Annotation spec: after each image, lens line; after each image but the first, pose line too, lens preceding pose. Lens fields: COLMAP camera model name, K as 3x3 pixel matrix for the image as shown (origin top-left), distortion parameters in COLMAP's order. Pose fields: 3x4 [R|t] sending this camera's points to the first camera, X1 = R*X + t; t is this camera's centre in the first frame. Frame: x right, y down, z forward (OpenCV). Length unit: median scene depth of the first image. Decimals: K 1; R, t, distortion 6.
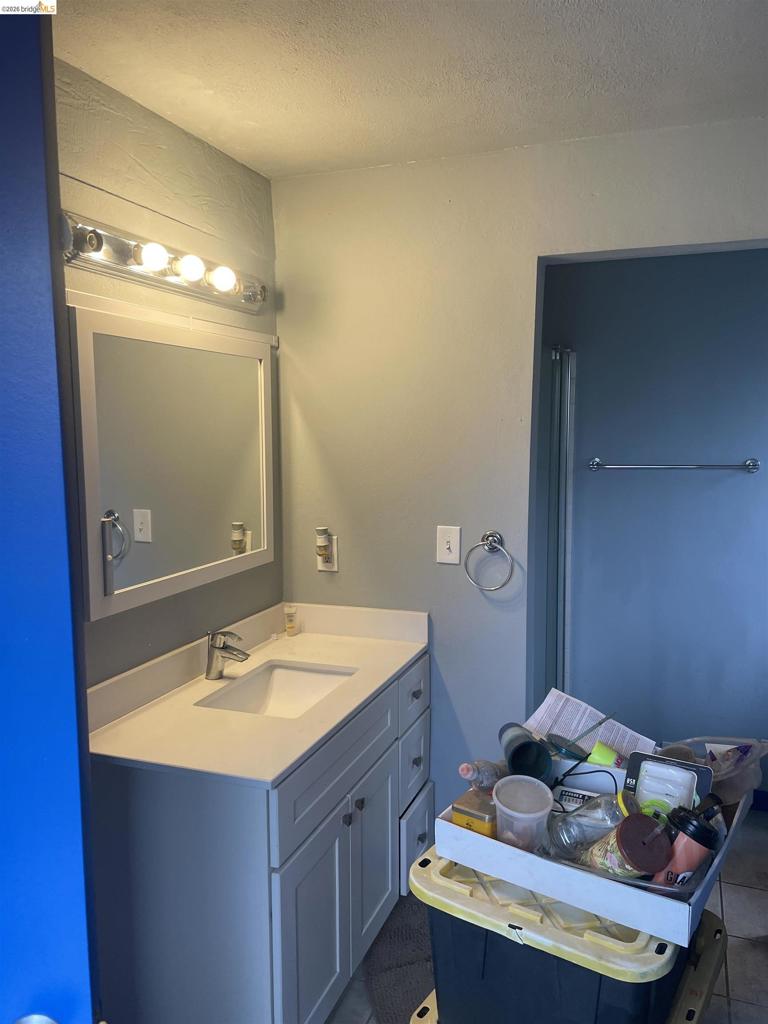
lens RADIAL K [[759.4, 0, 398.5], [0, 759.4, 504.2], [0, 0, 1]] dist [0.101813, -0.126401]
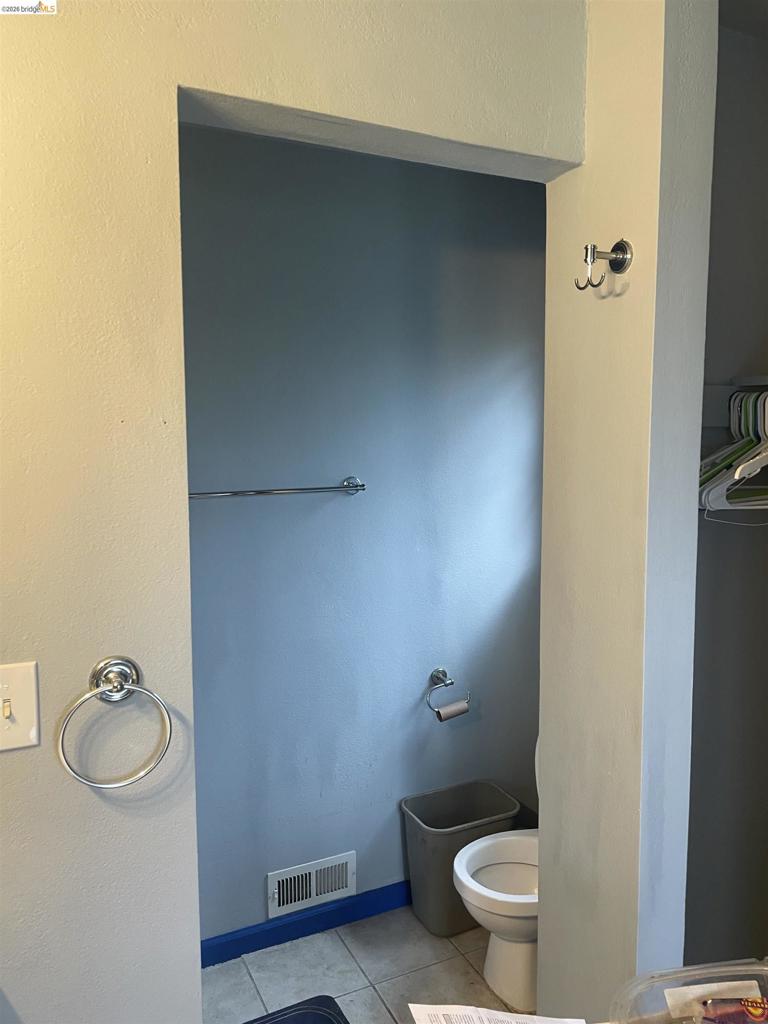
lens RADIAL K [[759.4, 0, 398.5], [0, 759.4, 504.2], [0, 0, 1]] dist [0.101813, -0.126401]
pose [[0.706130, -0.067528, 0.704855, -0.081854], [0.080328, 0.996655, 0.015010, -0.051501], [-0.703511, 0.046021, 0.709192, 0.529007]]
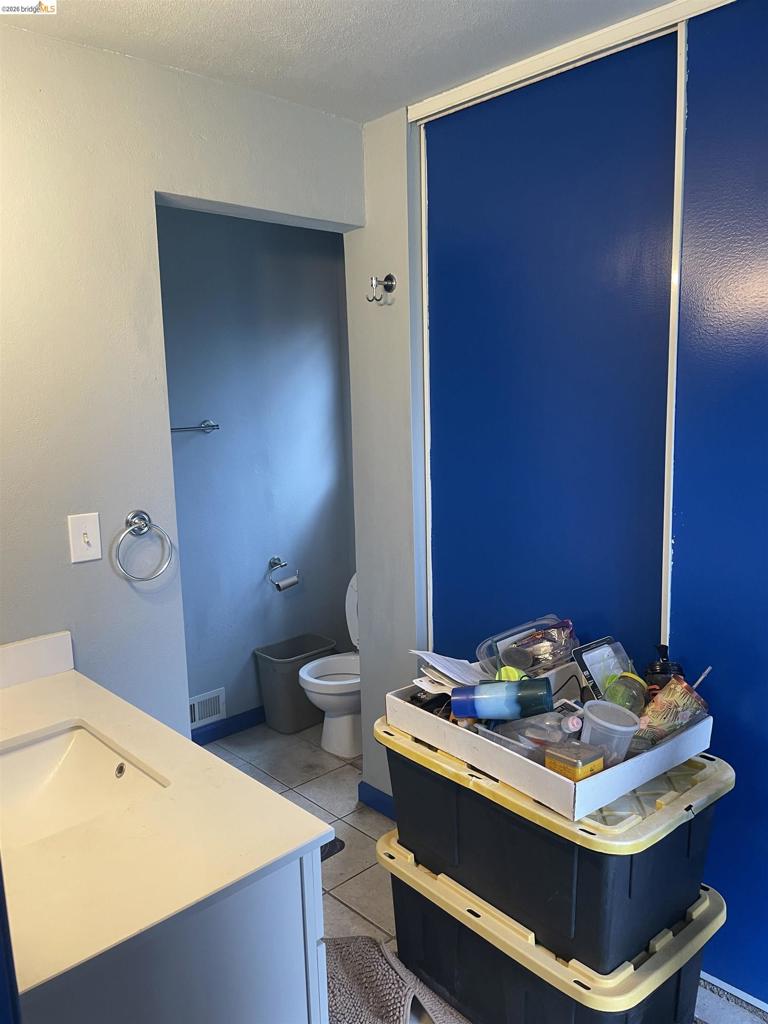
lens RADIAL K [[759.4, 0, 398.5], [0, 759.4, 504.2], [0, 0, 1]] dist [0.101813, -0.126401]
pose [[0.454657, -0.144038, 0.878942, -0.493032], [0.125069, 0.987384, 0.097114, -0.018354], [-0.881842, 0.065774, 0.466936, 0.338410]]
